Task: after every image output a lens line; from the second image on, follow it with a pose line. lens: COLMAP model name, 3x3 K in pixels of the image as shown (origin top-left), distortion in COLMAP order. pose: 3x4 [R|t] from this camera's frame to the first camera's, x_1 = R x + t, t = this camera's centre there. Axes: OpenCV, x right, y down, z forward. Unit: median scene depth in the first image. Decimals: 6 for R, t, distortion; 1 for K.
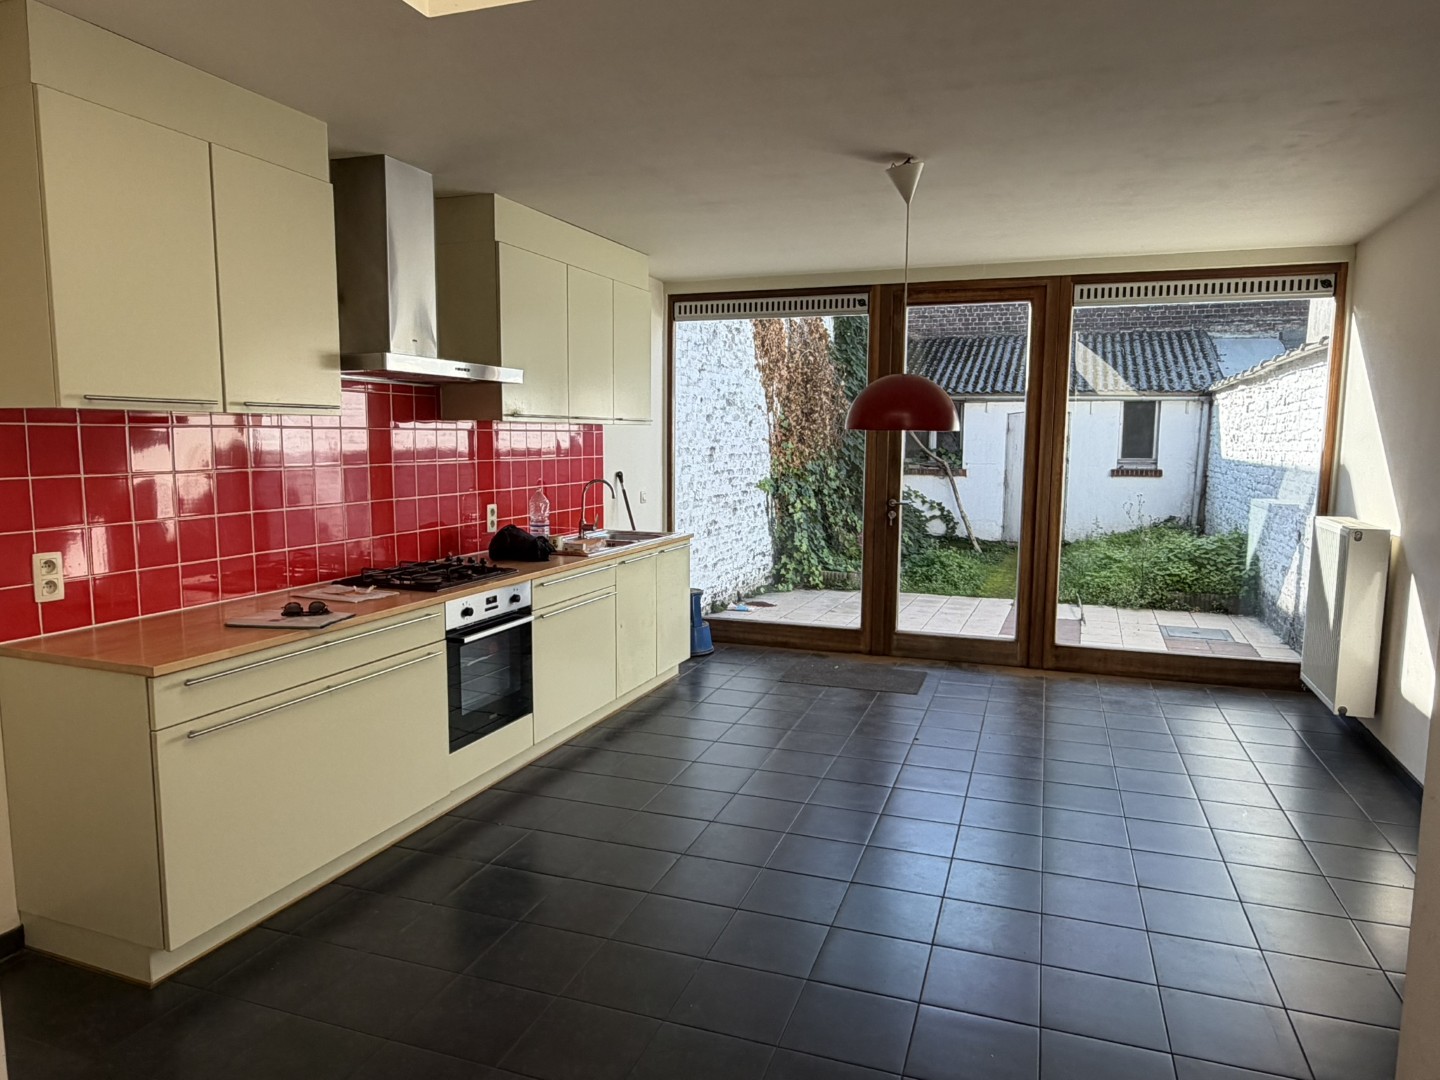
lens RADIAL K [[927.5, 0, 718.5], [0, 927.5, 548.8], [0, 0, 1]] dist [0.001484, -0.002190]
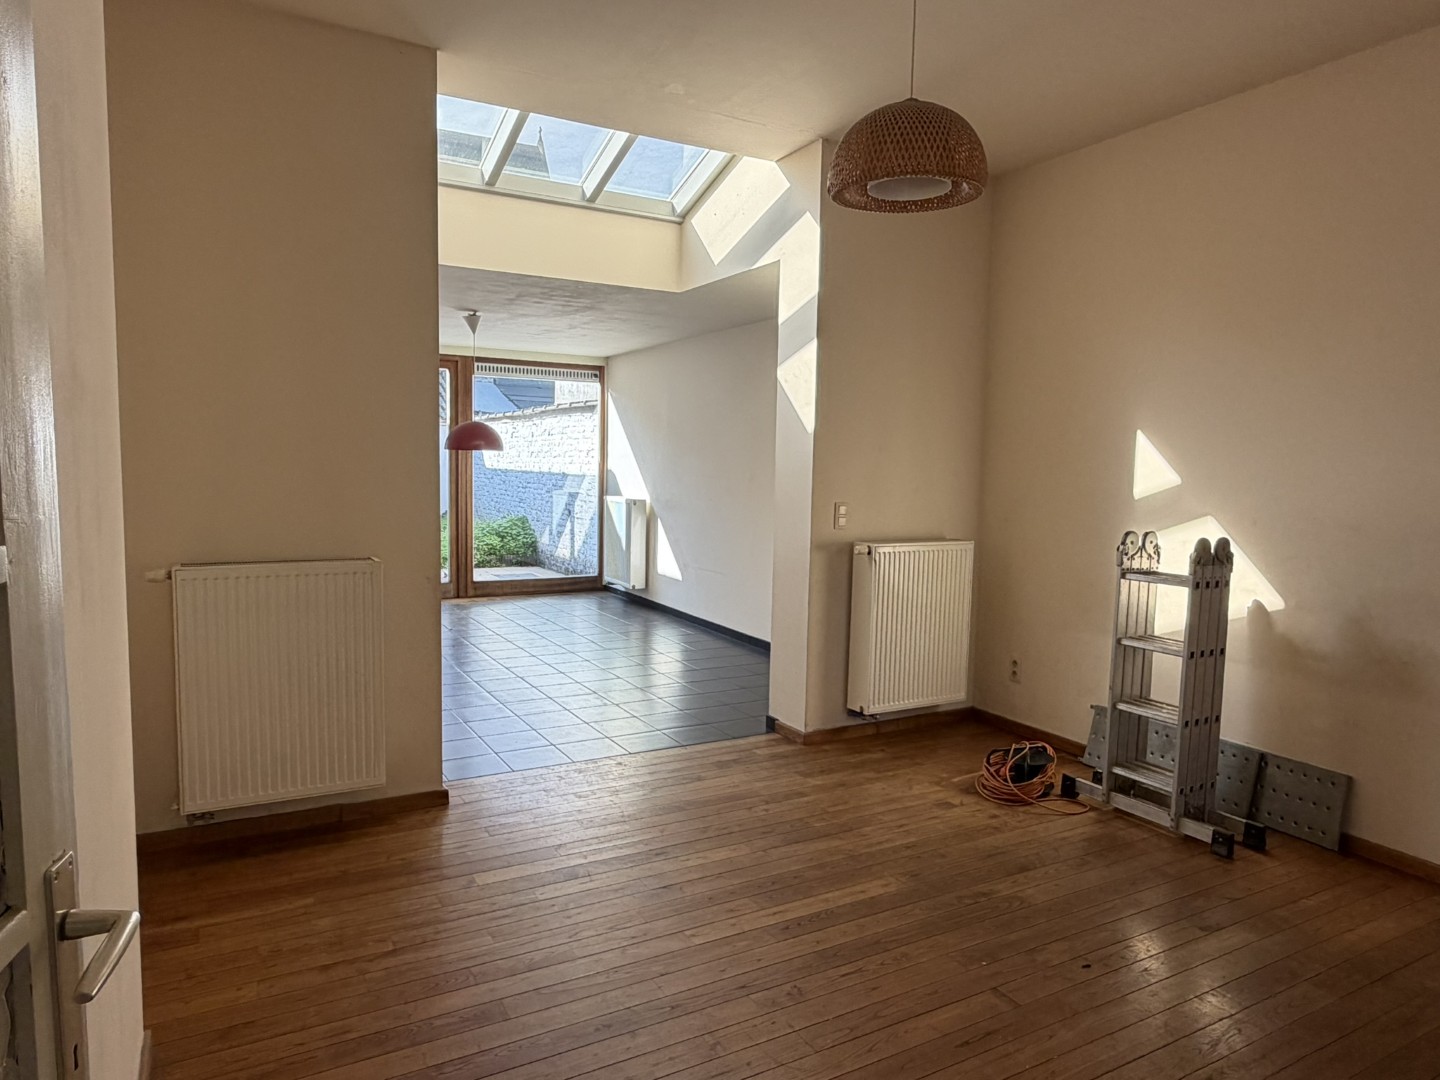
lens RADIAL K [[927.5, 0, 721.0], [0, 927.5, 543.6], [0, 0, 1]] dist [0.001484, -0.002190]
pose [[0.651090, -0.059098, 0.756696, -0.281229], [0.072417, 0.997253, 0.015576, 0.021272], [-0.755538, 0.044656, 0.653581, -0.188570]]
